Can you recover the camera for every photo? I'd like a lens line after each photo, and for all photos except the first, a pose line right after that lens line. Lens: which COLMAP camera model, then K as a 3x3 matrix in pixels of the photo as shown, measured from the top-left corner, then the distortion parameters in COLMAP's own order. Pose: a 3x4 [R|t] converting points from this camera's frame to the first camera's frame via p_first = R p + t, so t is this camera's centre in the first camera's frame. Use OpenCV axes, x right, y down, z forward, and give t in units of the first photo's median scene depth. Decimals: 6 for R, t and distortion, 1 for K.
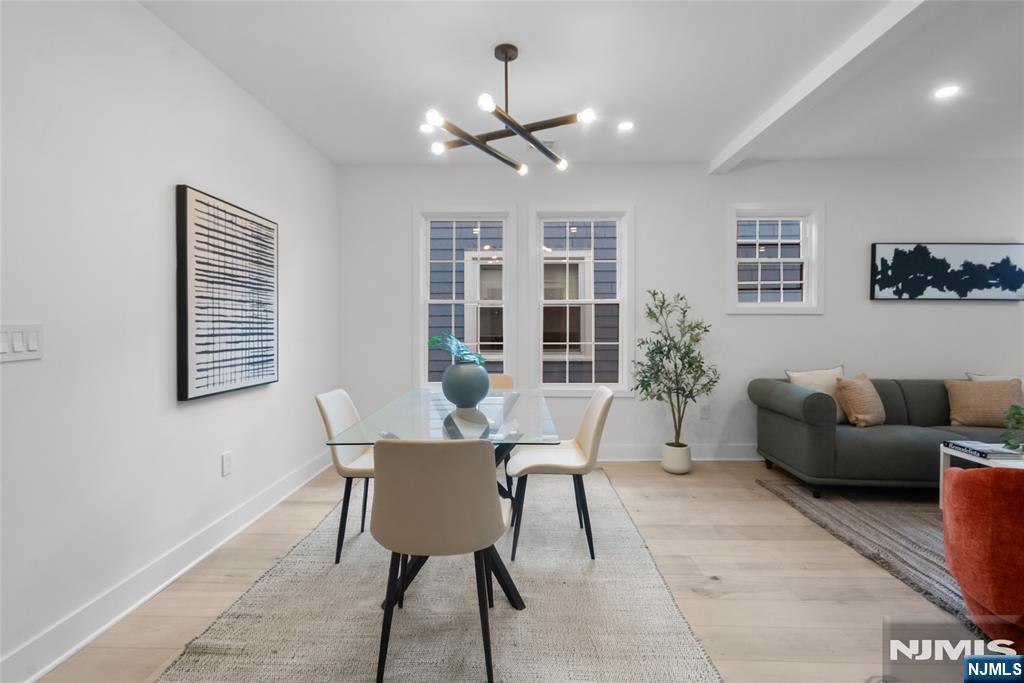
lens RADIAL K [[473.6, 0, 511.4], [0, 473.6, 332.1], [0, 0, 1]] dist [-0.001740, 0.000949]
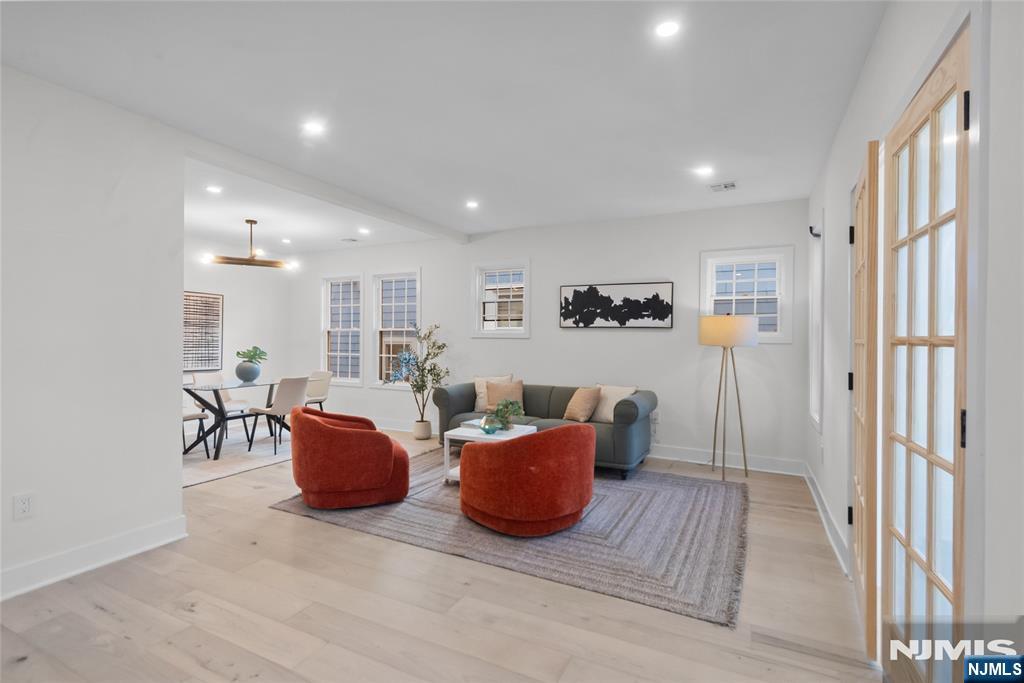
lens RADIAL K [[473.6, 0, 512.5], [0, 473.6, 344.0], [0, 0, 1]] dist [-0.001740, 0.000949]
pose [[0.907868, 0.009953, -0.419137, 1.630912], [-0.013087, 0.999904, -0.004603, -0.018785], [0.419051, 0.009664, 0.907911, -0.389951]]
